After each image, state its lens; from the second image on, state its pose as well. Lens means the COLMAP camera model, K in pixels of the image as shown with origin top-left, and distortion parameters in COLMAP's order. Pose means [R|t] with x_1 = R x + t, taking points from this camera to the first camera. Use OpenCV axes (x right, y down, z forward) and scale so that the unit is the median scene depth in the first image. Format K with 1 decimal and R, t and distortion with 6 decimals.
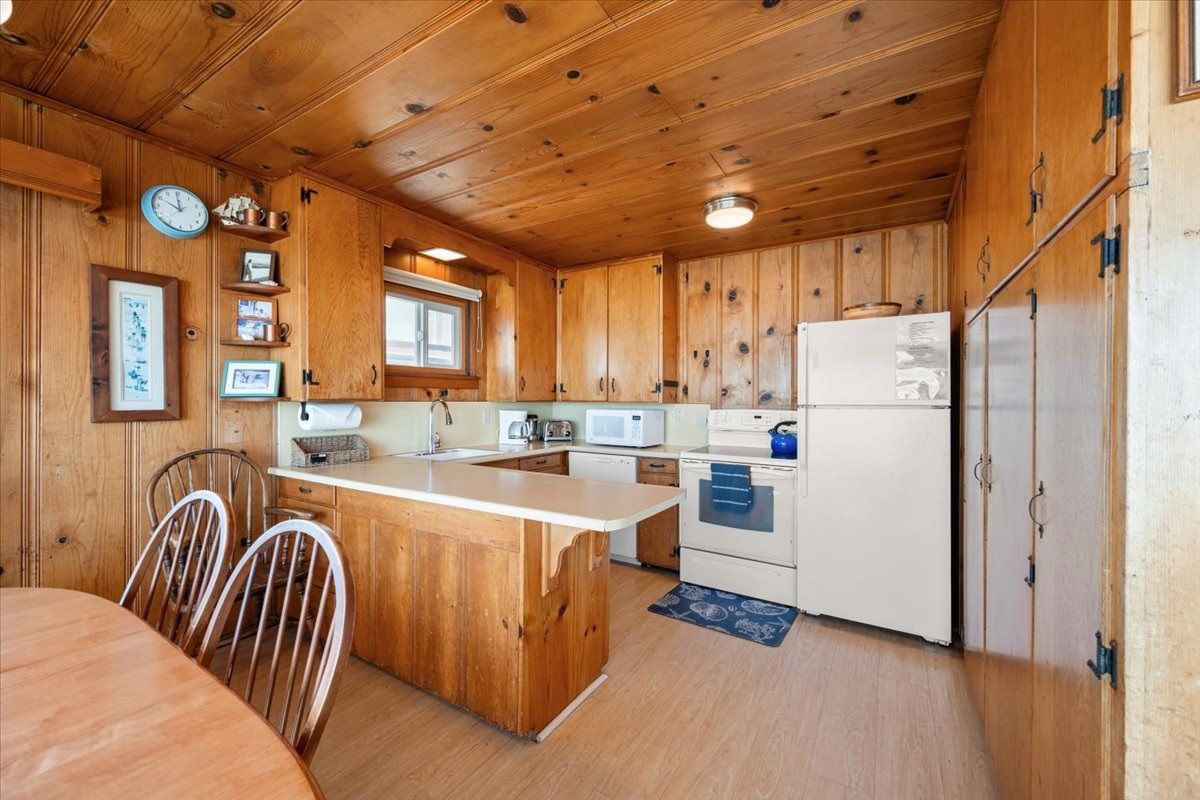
lens RADIAL K [[469.7, 0, 600.0], [0, 469.7, 400.0], [0, 0, 1]] dist [-0.000682, -0.000079]
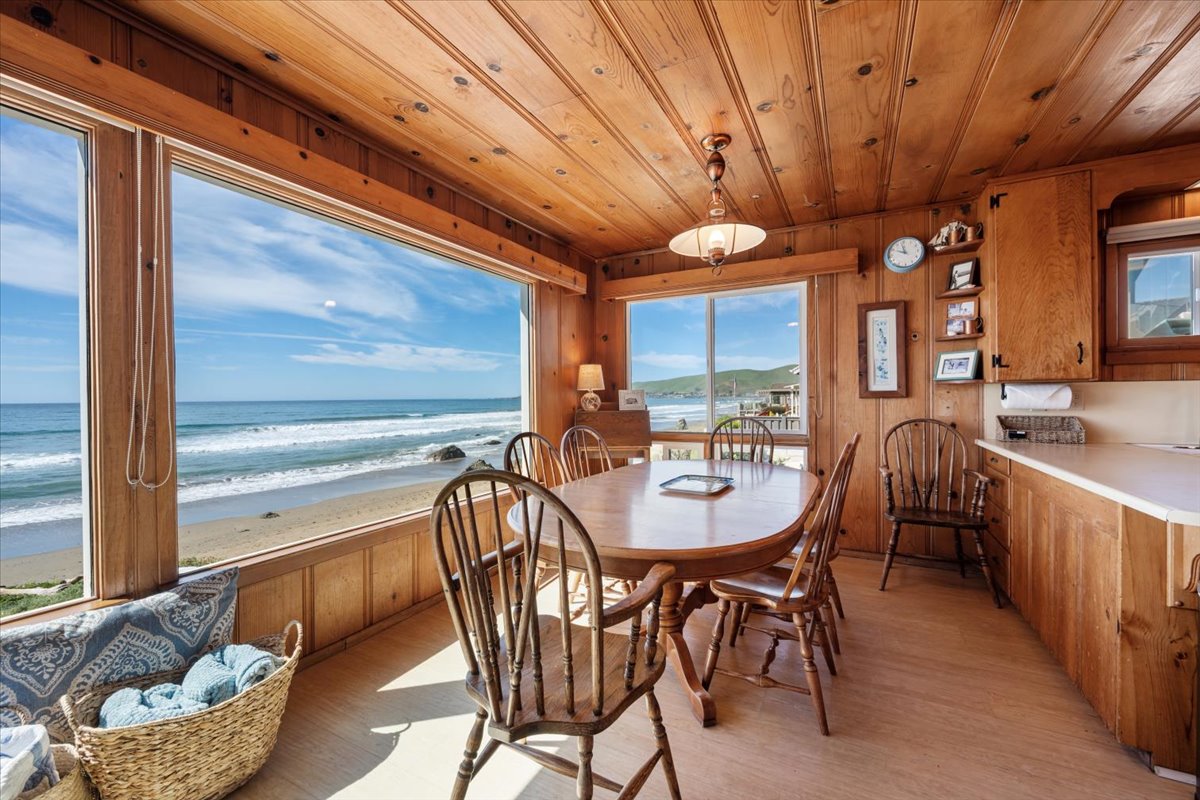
lens RADIAL K [[469.7, 0, 600.0], [0, 469.7, 400.0], [0, 0, 1]] dist [-0.000682, -0.000079]
pose [[0.059350, 0.005137, -0.998224, 0.460518], [0.009157, 0.999942, 0.005690, 0.030657], [0.998195, -0.009478, 0.059300, -0.029253]]
